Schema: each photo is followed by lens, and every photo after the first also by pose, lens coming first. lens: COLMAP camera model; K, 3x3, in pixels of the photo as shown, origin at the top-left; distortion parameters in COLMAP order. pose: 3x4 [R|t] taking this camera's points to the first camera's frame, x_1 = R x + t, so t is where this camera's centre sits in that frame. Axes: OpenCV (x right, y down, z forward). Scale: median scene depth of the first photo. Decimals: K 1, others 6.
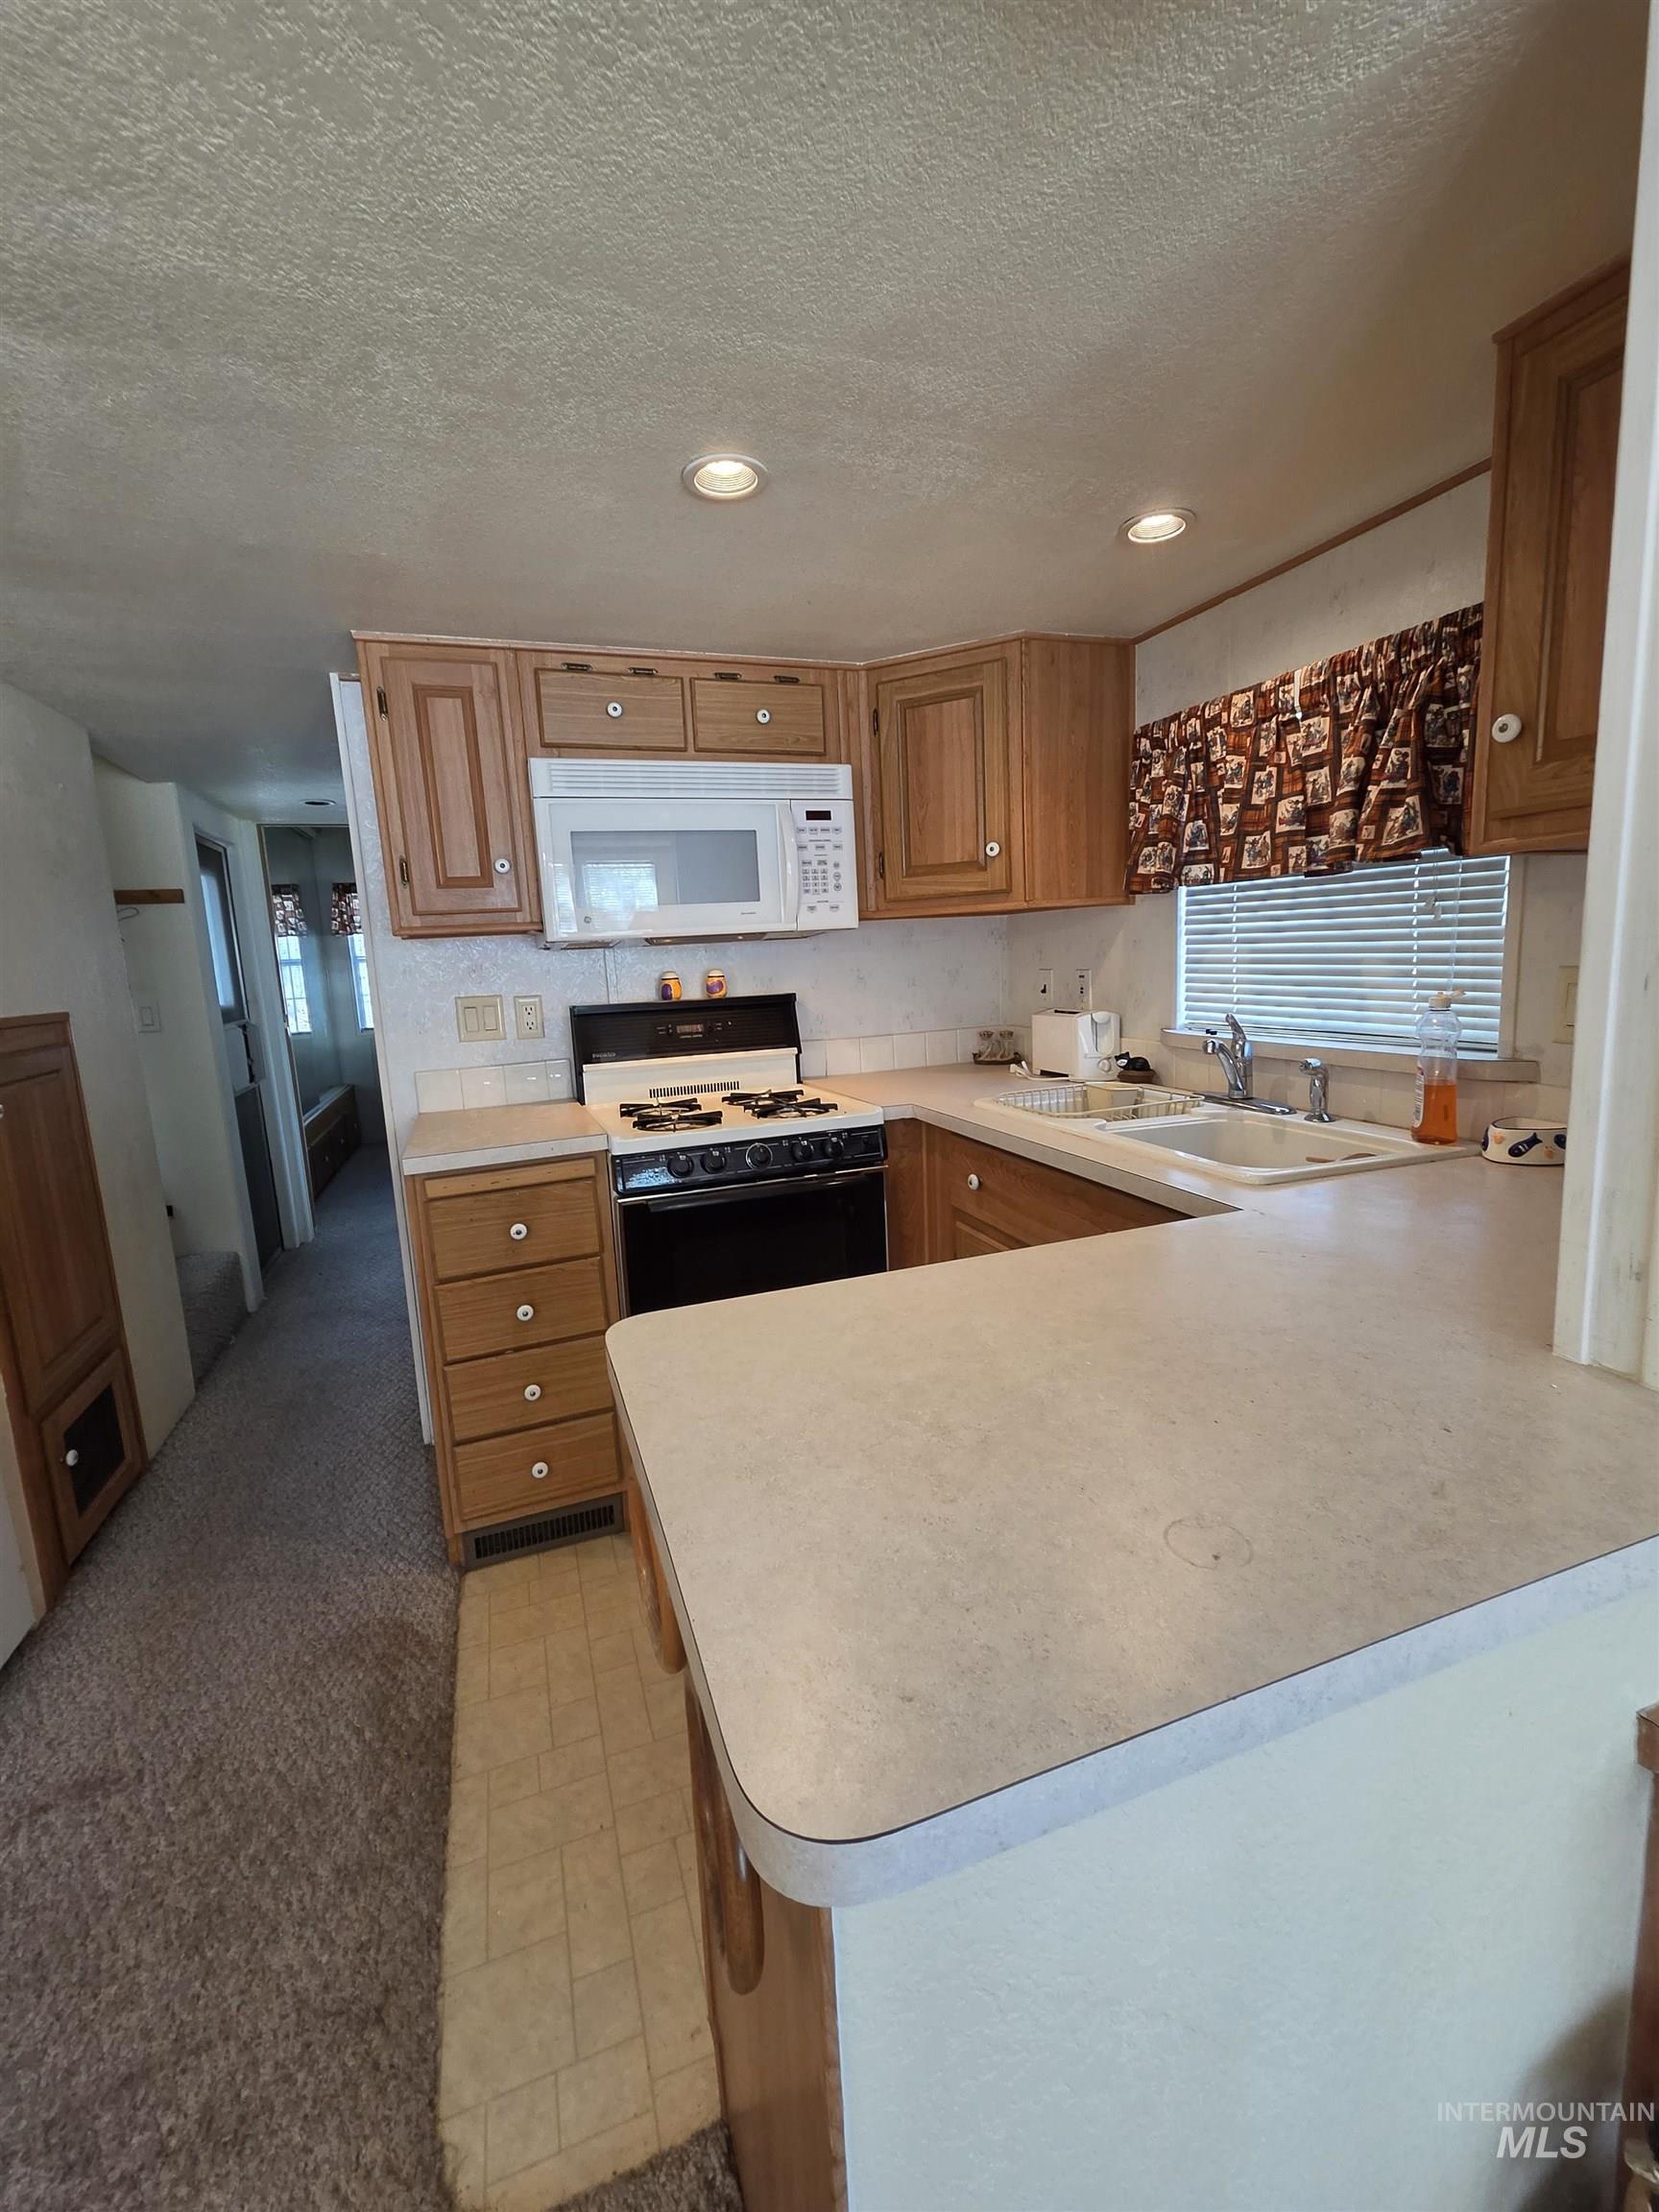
lens RADIAL K [[902.4, 0, 830.6], [0, 902.4, 1090.8], [0, 0, 1]] dist [0.000511, 0.000150]
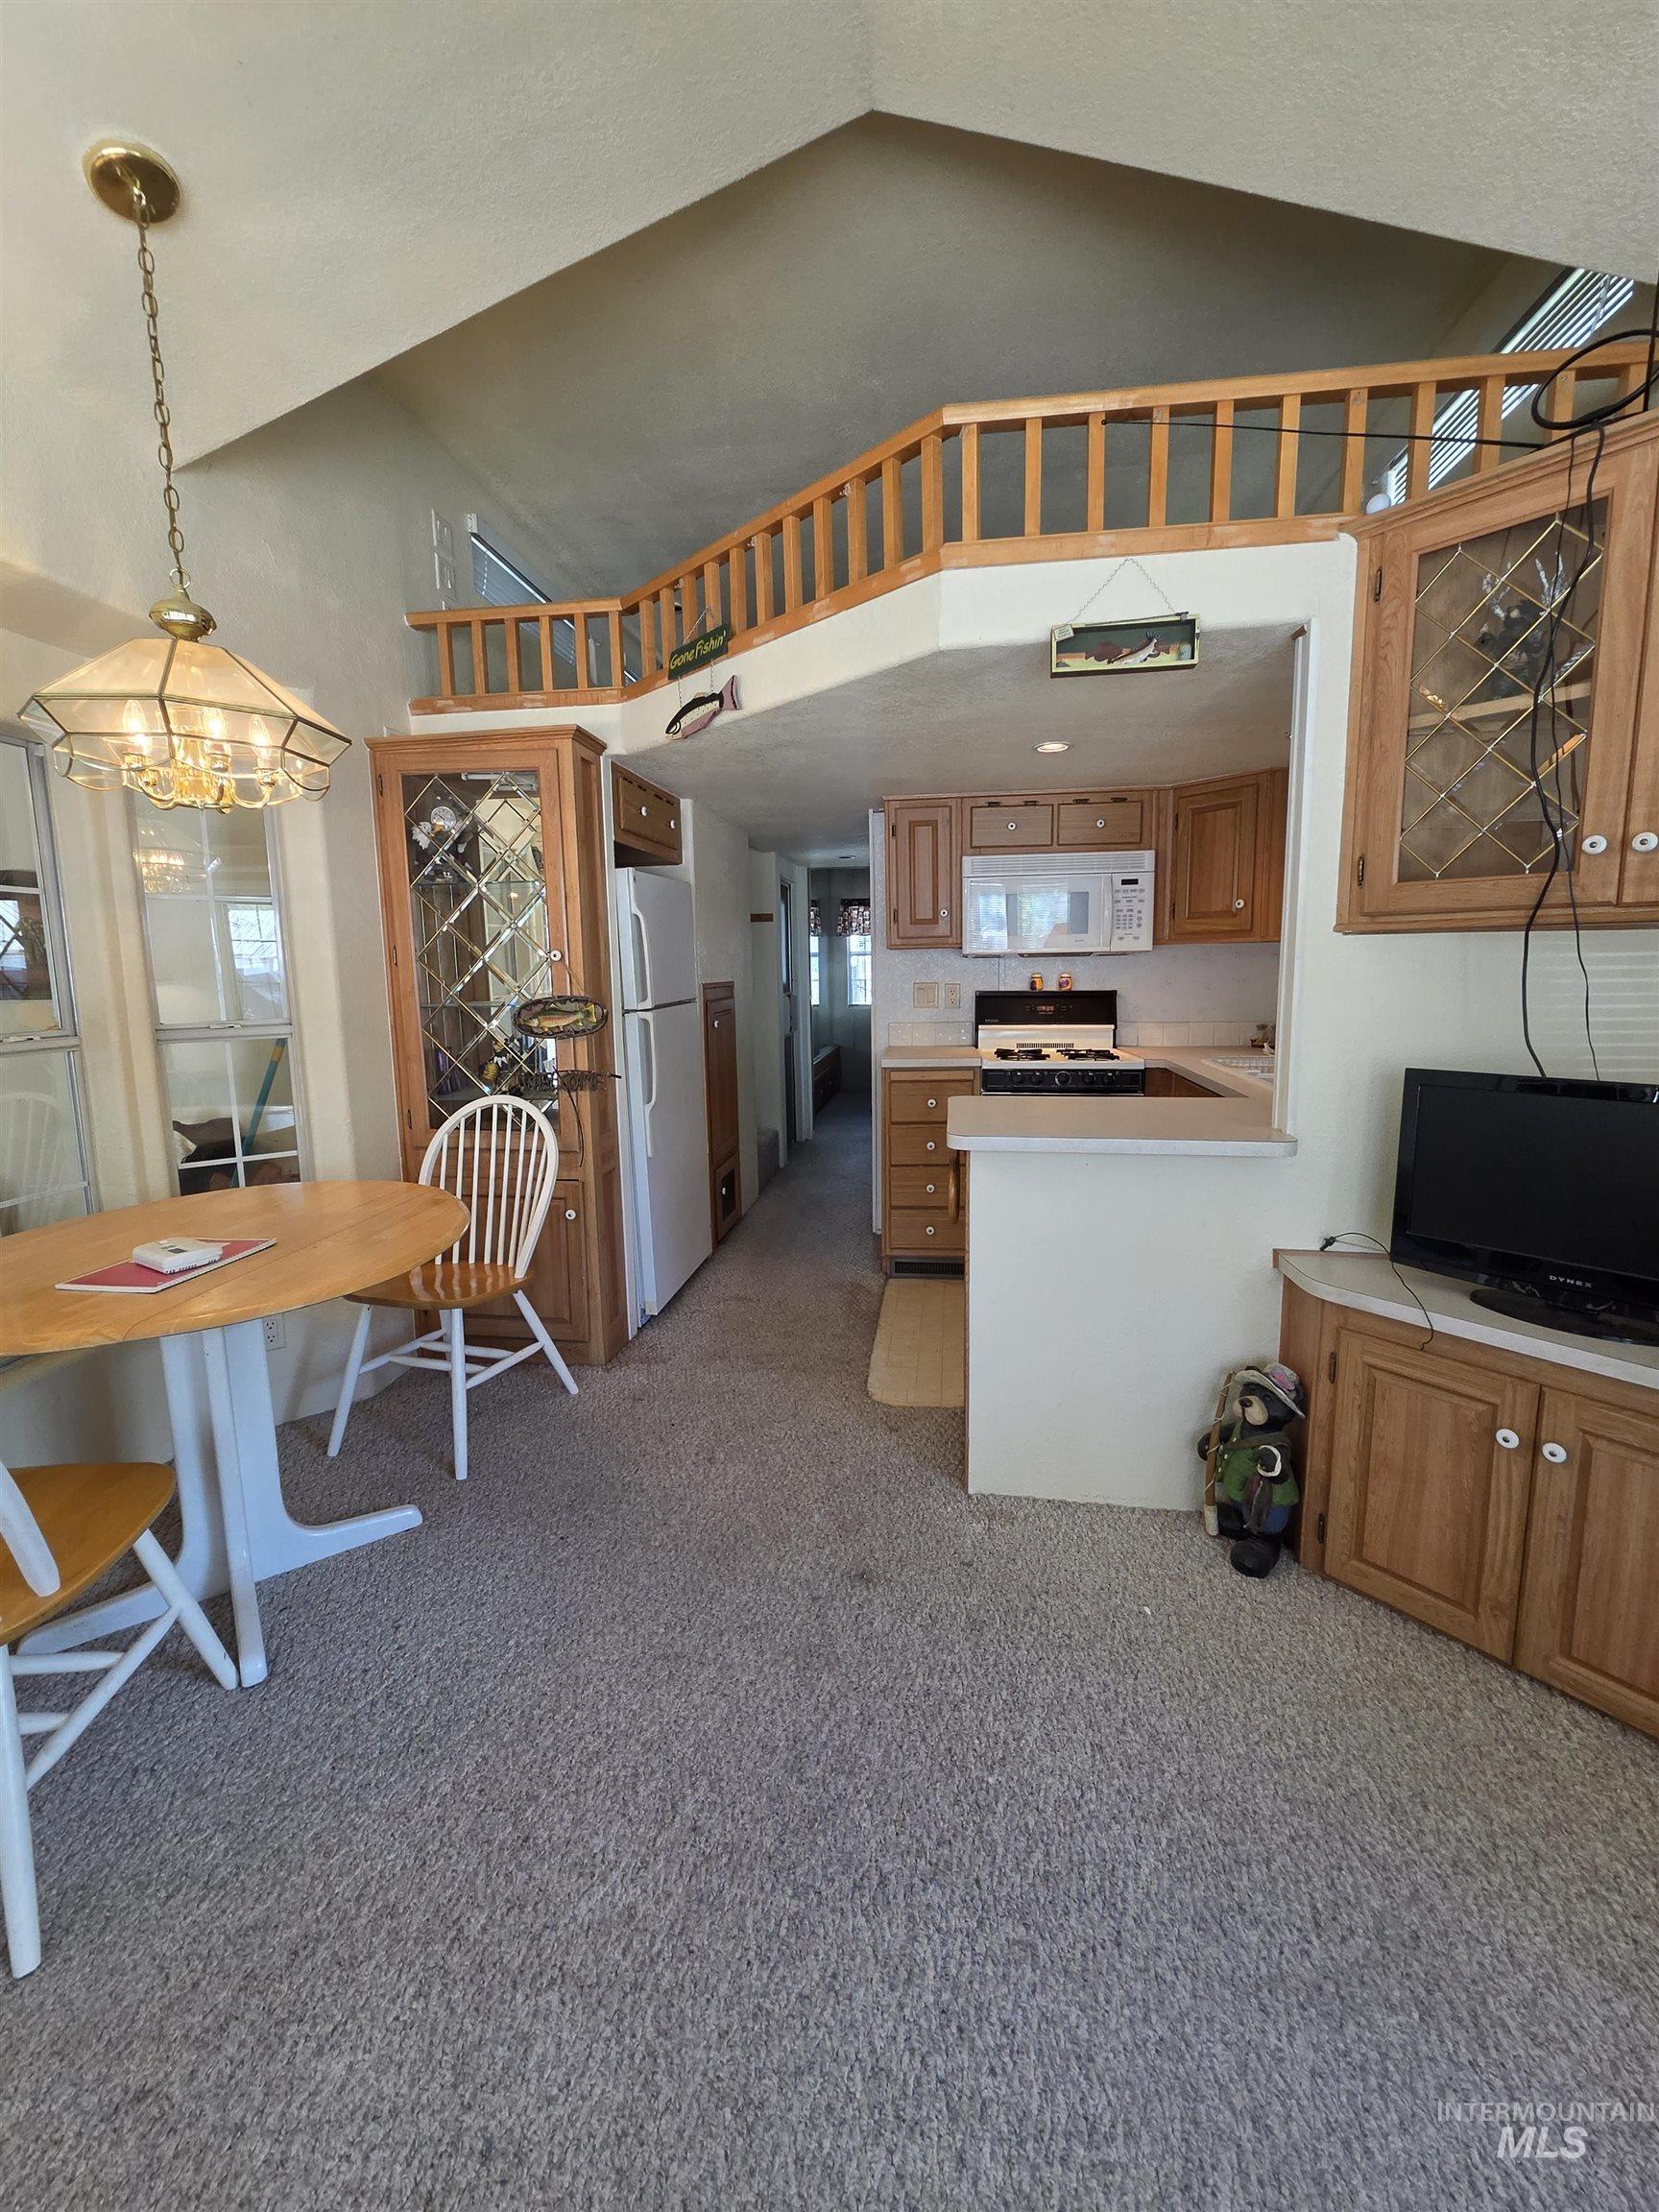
lens RADIAL K [[902.4, 0, 839.8], [0, 902.4, 1066.6], [0, 0, 1]] dist [0.000511, 0.000150]
pose [[0.886964, 0.088283, -0.453322, 0.299325], [-0.098294, 0.995156, 0.001484, 0.079476], [0.451257, 0.043243, 0.891346, -0.699215]]
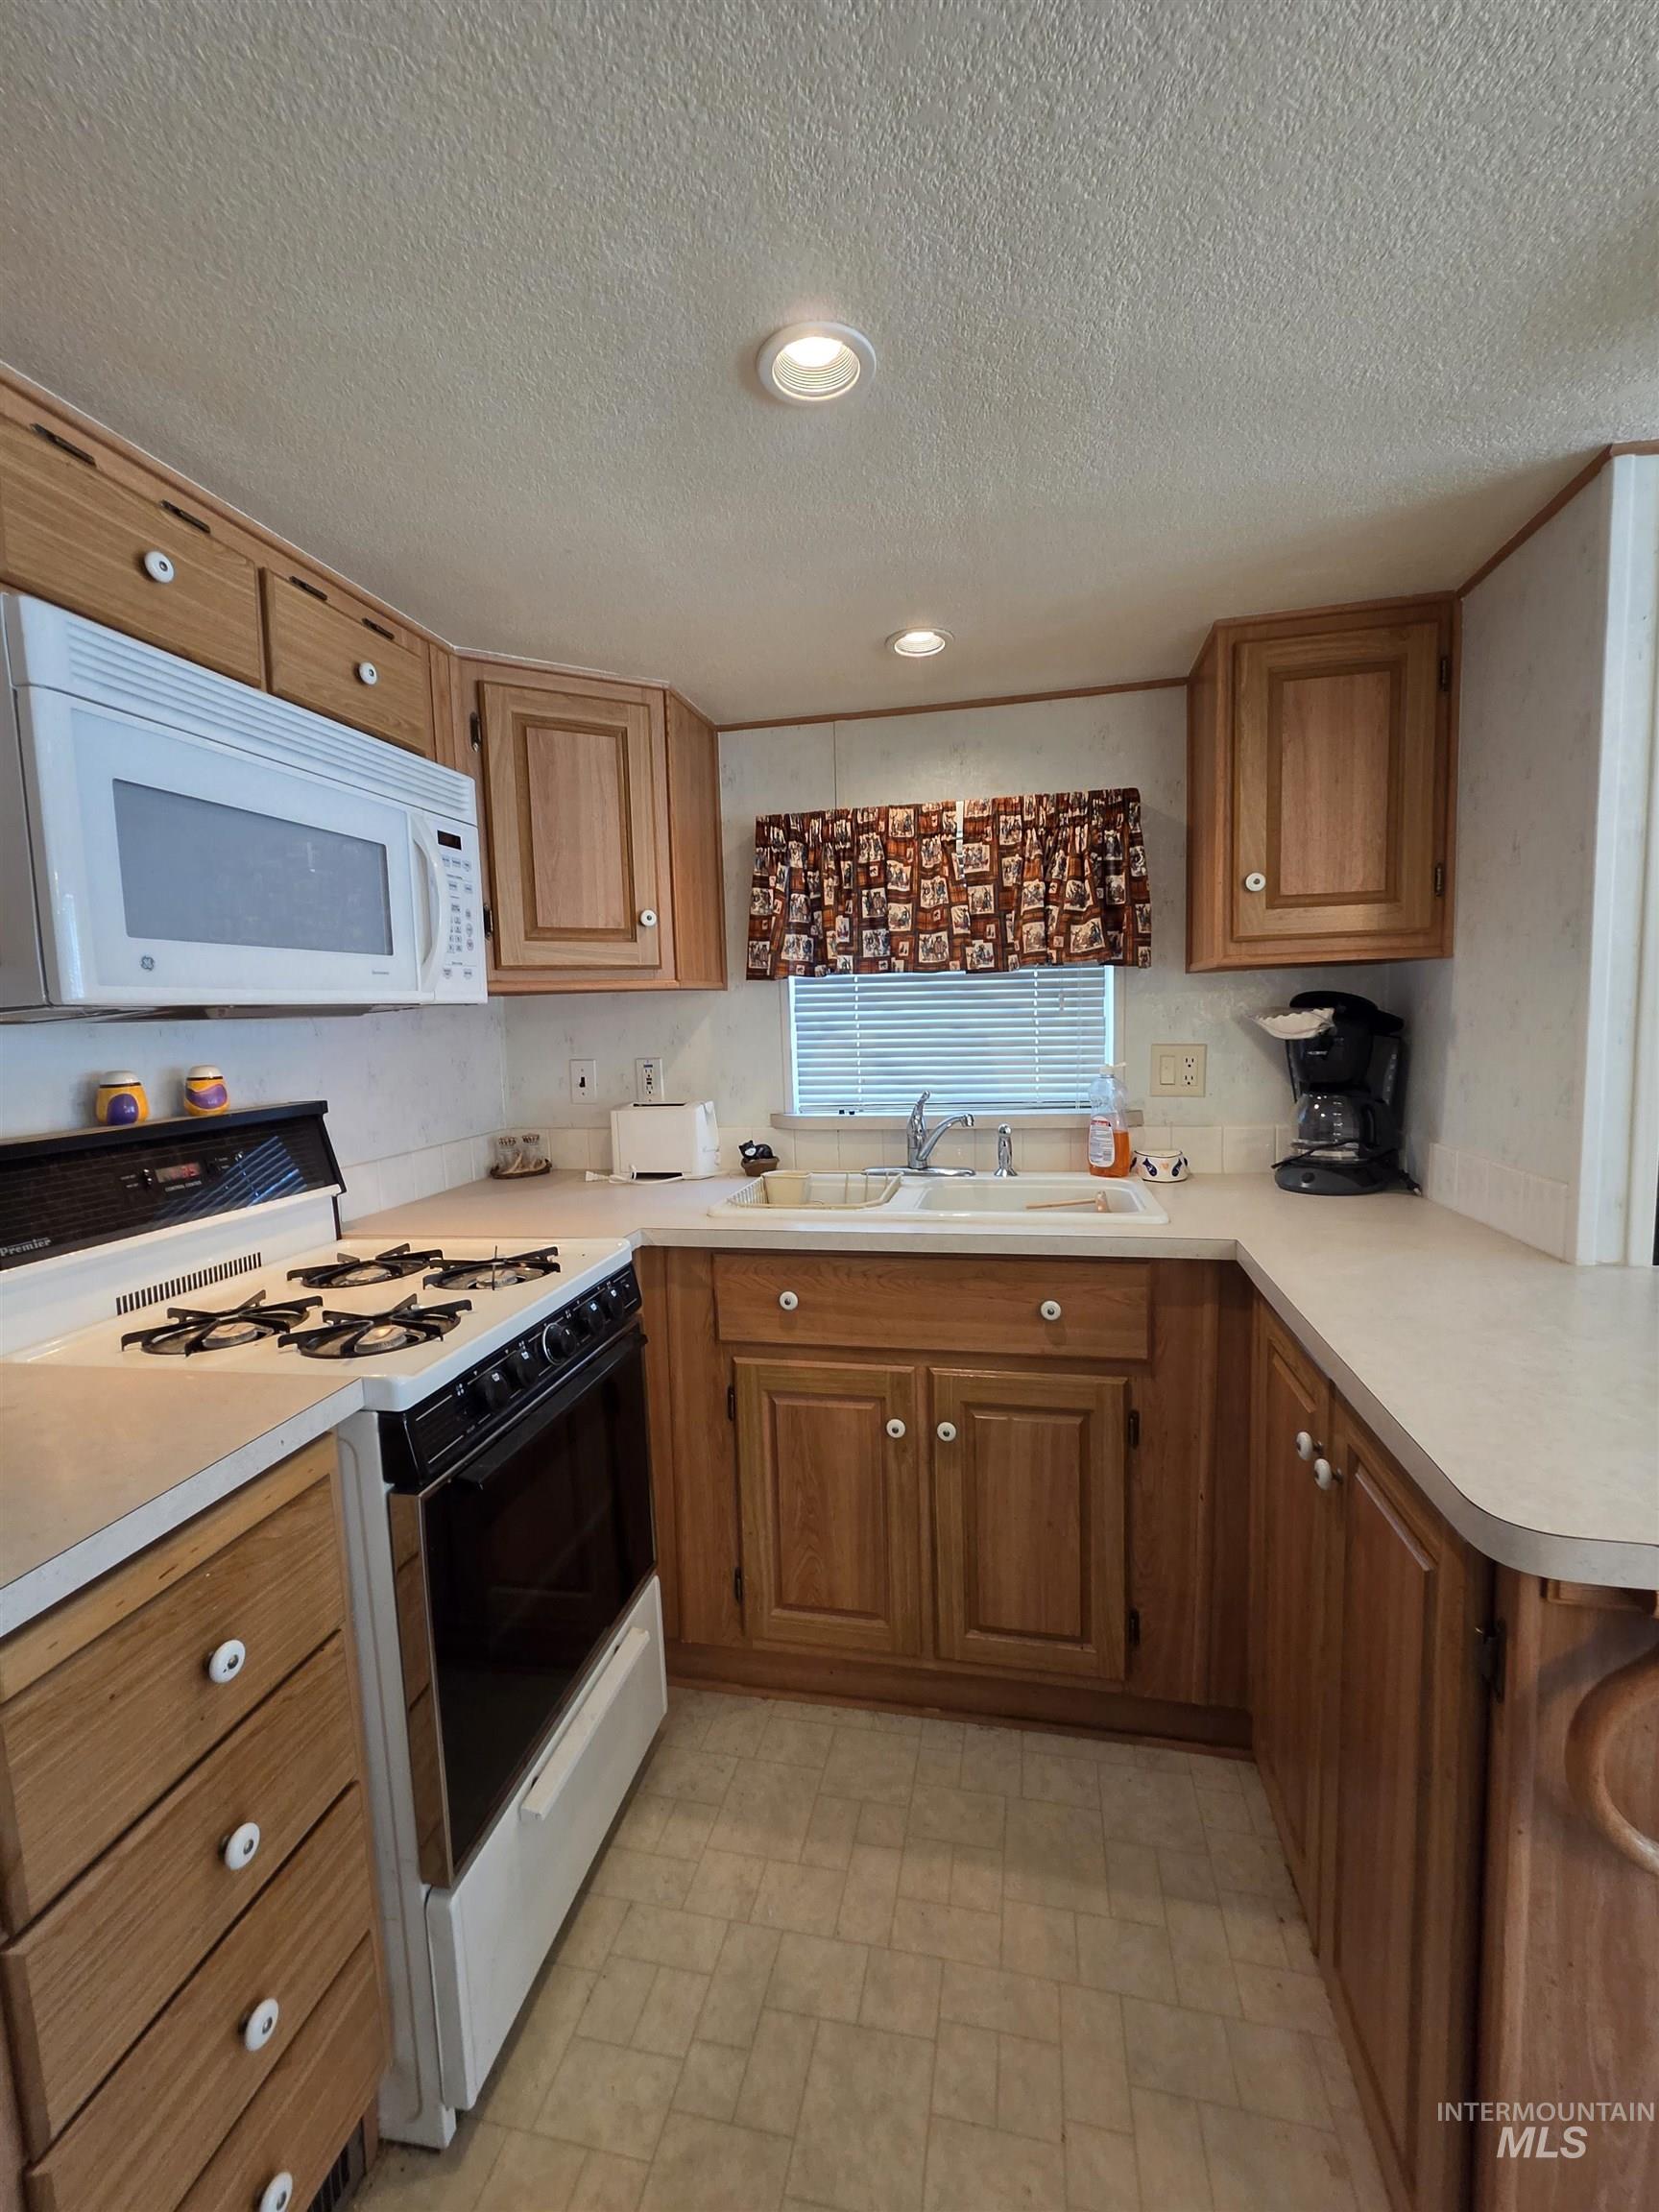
lens RADIAL K [[902.4, 0, 816.8], [0, 902.4, 1101.3], [0, 0, 1]] dist [0.000511, 0.000150]
pose [[0.543152, -0.053054, 0.837956, -0.463245], [0.134260, 0.990648, -0.024303, -0.053488], [-0.828831, 0.125704, 0.545196, 0.425369]]
